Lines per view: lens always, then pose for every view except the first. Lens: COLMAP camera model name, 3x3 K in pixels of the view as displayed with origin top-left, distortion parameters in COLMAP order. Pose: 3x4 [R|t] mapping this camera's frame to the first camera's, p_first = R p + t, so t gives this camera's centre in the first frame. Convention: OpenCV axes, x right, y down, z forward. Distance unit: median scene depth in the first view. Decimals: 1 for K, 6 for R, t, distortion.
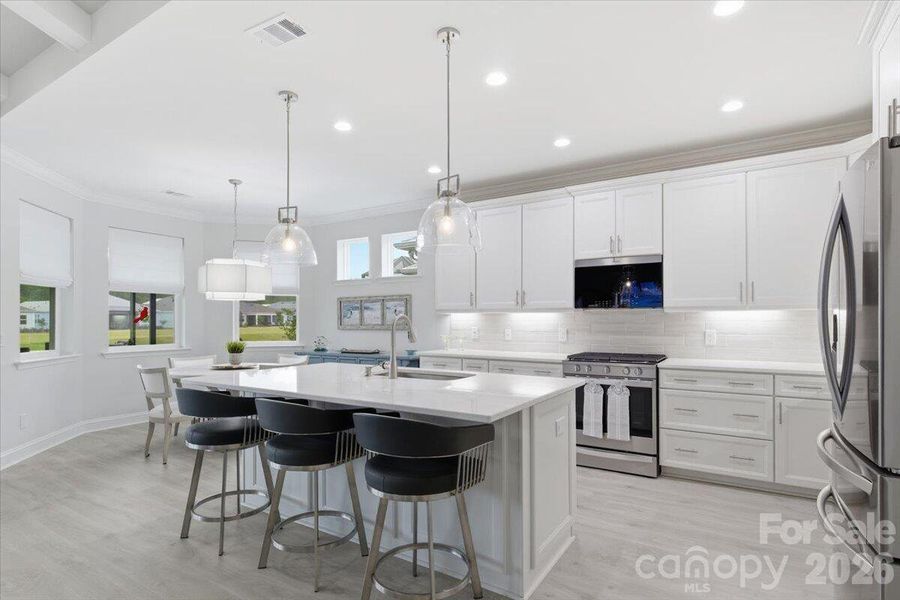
lens RADIAL K [[449.8, 0, 460.9], [0, 449.8, 317.2], [0, 0, 1]] dist [-0.000772, -0.005867]
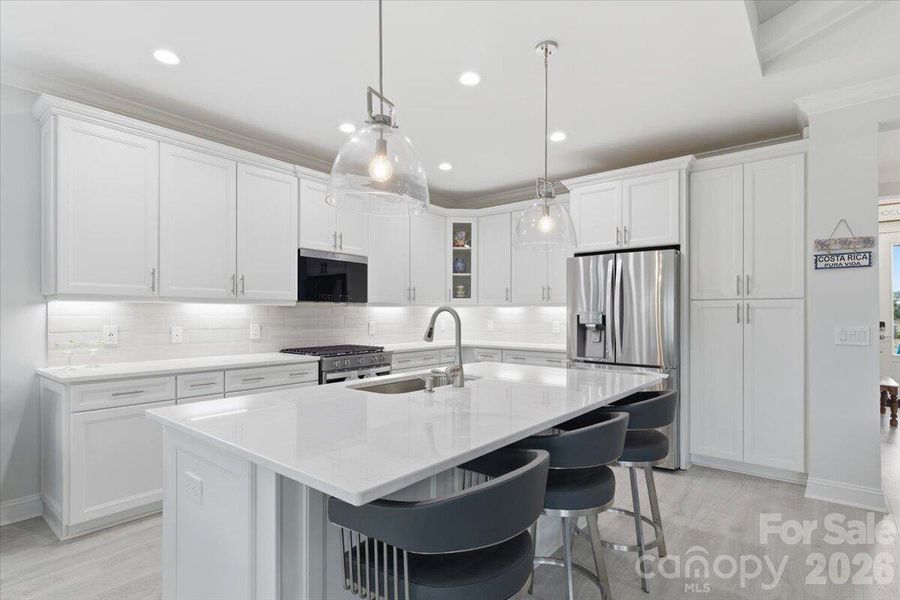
lens RADIAL K [[449.8, 0, 446.3], [0, 449.8, 309.7], [0, 0, 1]] dist [-0.000772, -0.005867]
pose [[0.142551, 0.010037, 0.989737, -0.873321], [-0.004084, 0.999946, -0.009552, 0.008586], [-0.989779, -0.002681, 0.142584, 0.834578]]
